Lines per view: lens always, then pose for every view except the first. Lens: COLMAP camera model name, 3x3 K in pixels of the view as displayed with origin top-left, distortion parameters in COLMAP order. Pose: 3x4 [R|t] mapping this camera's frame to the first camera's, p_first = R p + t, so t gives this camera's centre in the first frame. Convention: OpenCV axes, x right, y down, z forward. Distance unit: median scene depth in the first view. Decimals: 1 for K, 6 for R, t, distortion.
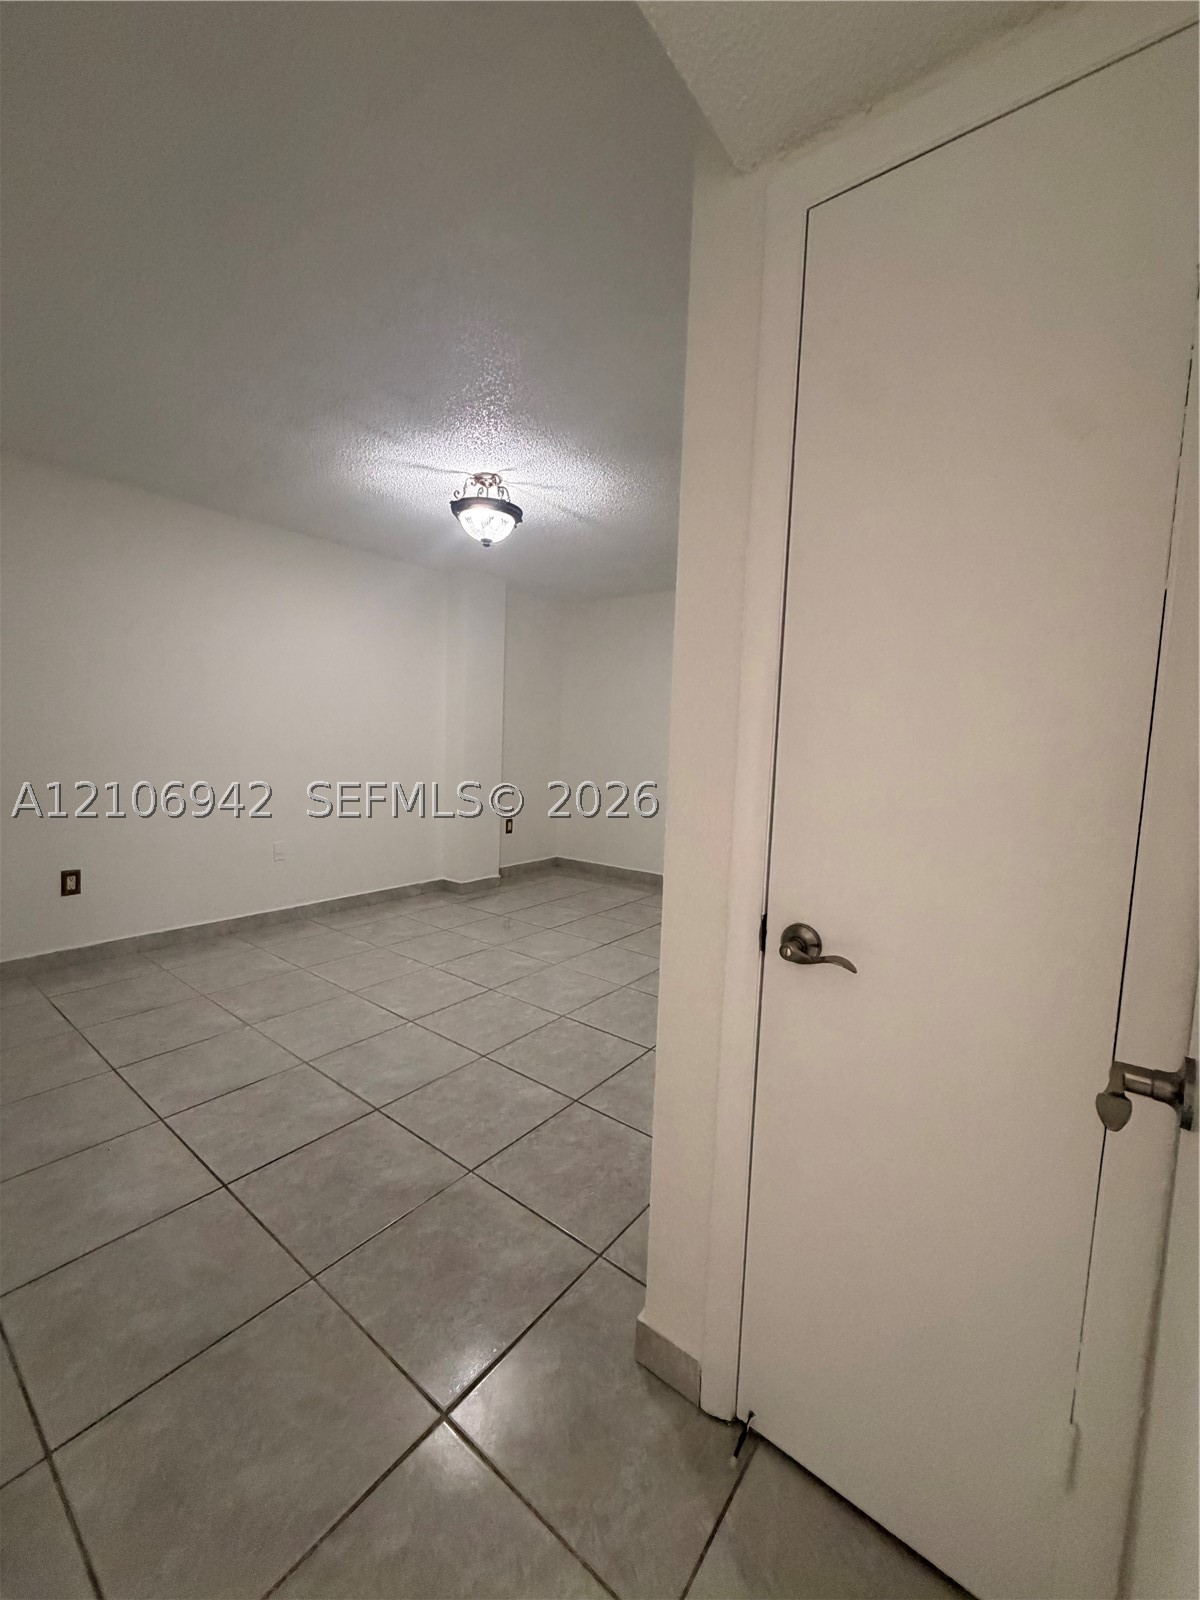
lens RADIAL K [[639.2, 0, 598.5], [0, 639.2, 796.5], [0, 0, 1]] dist [-0.001295, -0.000047]
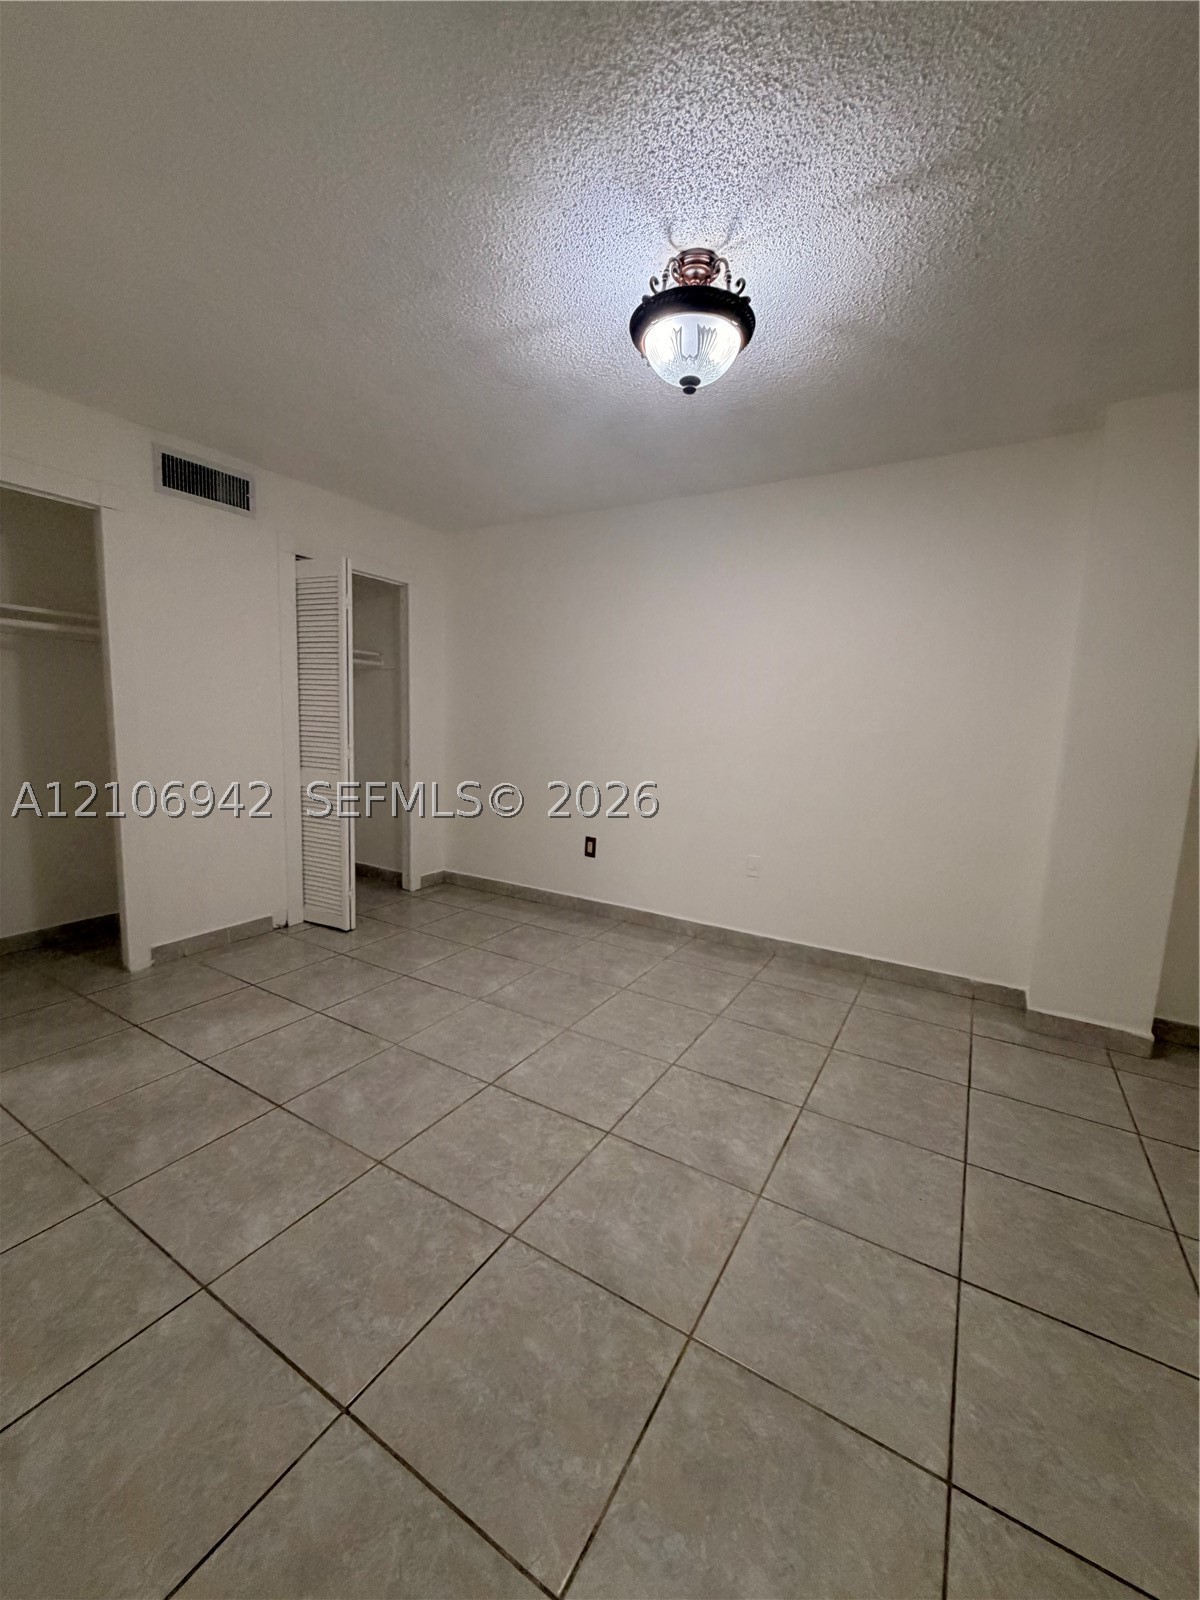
lens RADIAL K [[641.9, 0, 595.3], [0, 641.9, 783.5], [0, 0, 1]] dist [-0.001578, -0.000080]
pose [[0.110634, 0.070984, -0.991323, 0.401727], [-0.118452, 0.991278, 0.057761, -0.059708], [0.986777, 0.111034, 0.118077, 0.855673]]
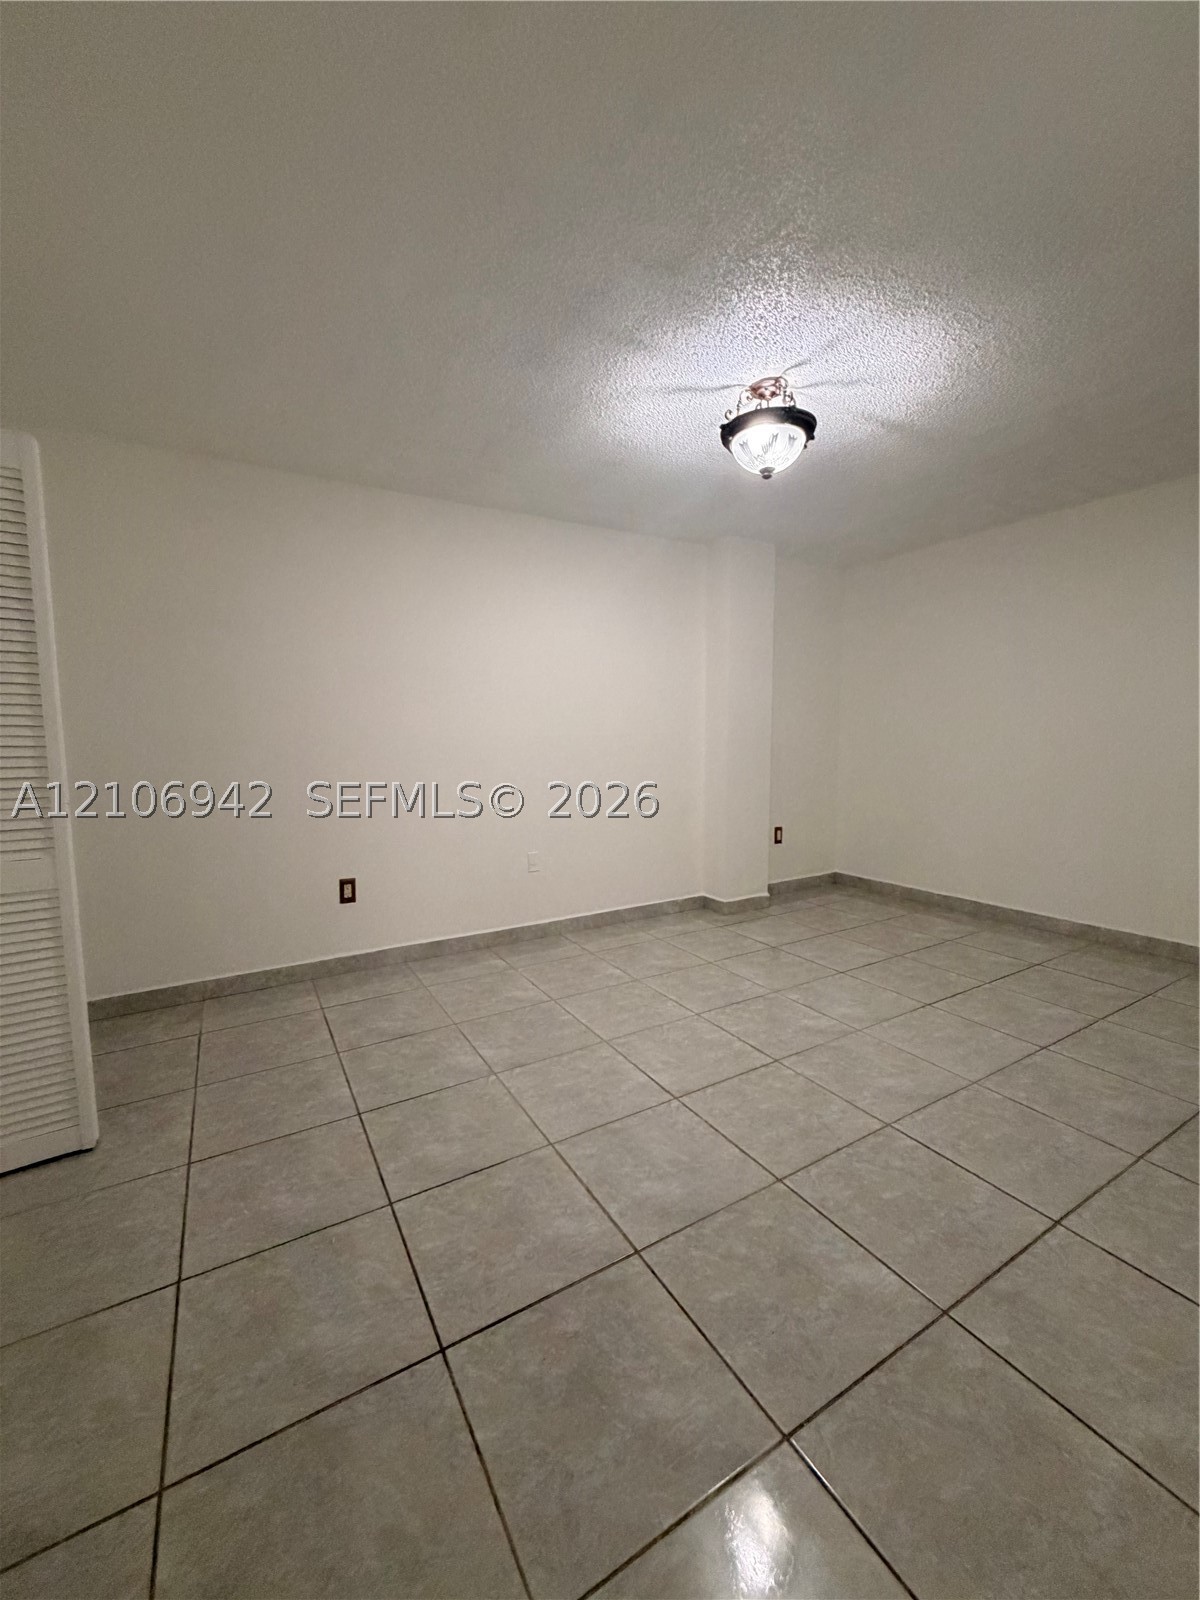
lens RADIAL K [[633.8, 0, 594.2], [0, 633.8, 803.8], [0, 0, 1]] dist [-0.000044, 0.000481]
pose [[0.924974, -0.001009, -0.380028, -0.079469], [0.006666, 0.999886, 0.013570, -0.015021], [0.379971, -0.015085, 0.924875, 0.218922]]
